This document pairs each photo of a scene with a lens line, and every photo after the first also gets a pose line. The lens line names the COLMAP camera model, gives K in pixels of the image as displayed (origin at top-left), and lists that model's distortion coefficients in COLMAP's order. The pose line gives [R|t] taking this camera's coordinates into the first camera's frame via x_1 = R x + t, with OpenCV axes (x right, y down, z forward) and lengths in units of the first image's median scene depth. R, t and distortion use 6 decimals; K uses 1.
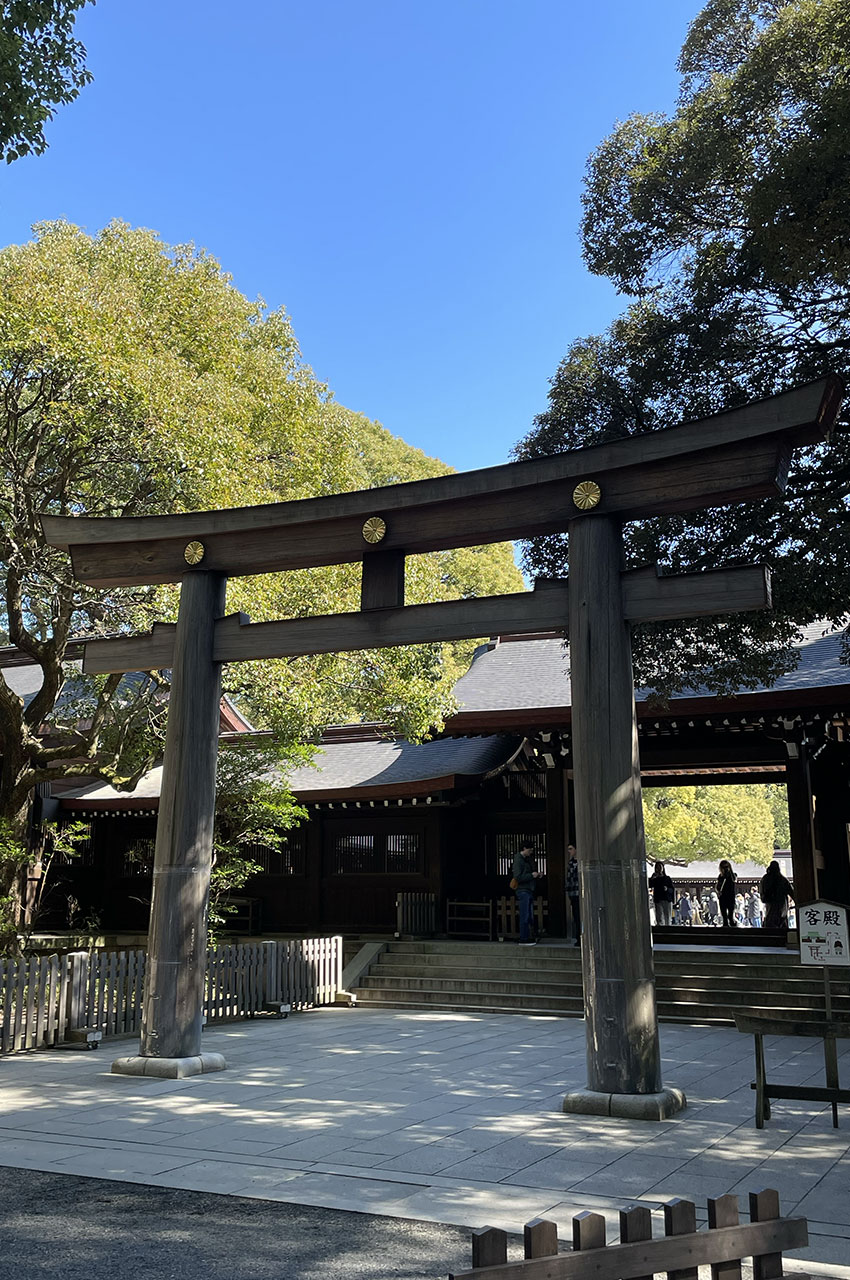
lens RADIAL K [[1104.5, 0, 425.0], [0, 1104.5, 640.0], [0, 0, 1]] dist [0.000897, -0.000659]
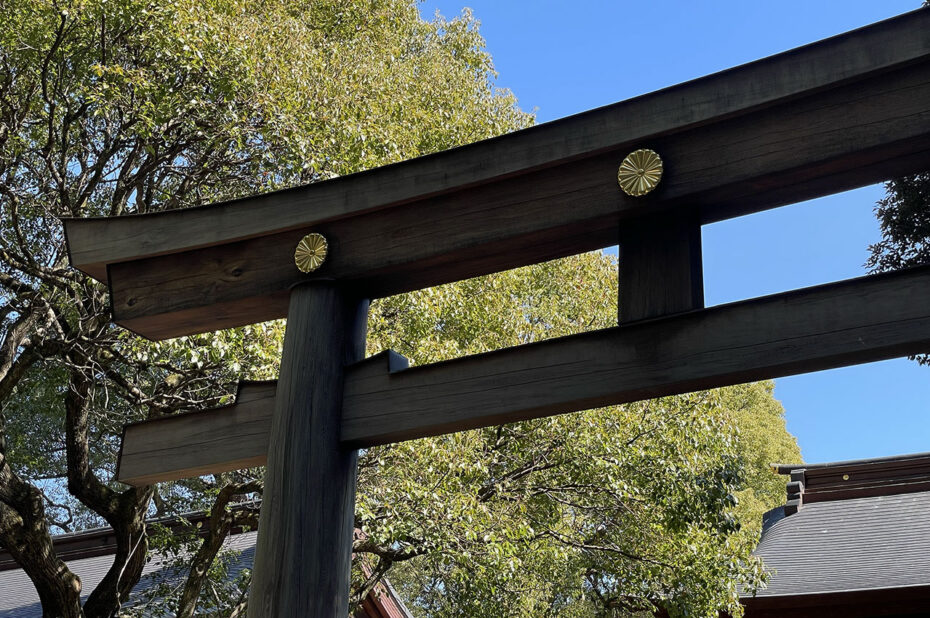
lens RADIAL K [[1303.4, 0, 465.0], [0, 1303.4, 309.0], [0, 0, 1]] dist [0.055195, 0.035548]
pose [[0.990392, -0.034250, -0.133976, -0.045045], [0.007328, 0.980481, -0.196480, 0.079710], [0.138091, 0.193610, 0.971312, 0.380232]]
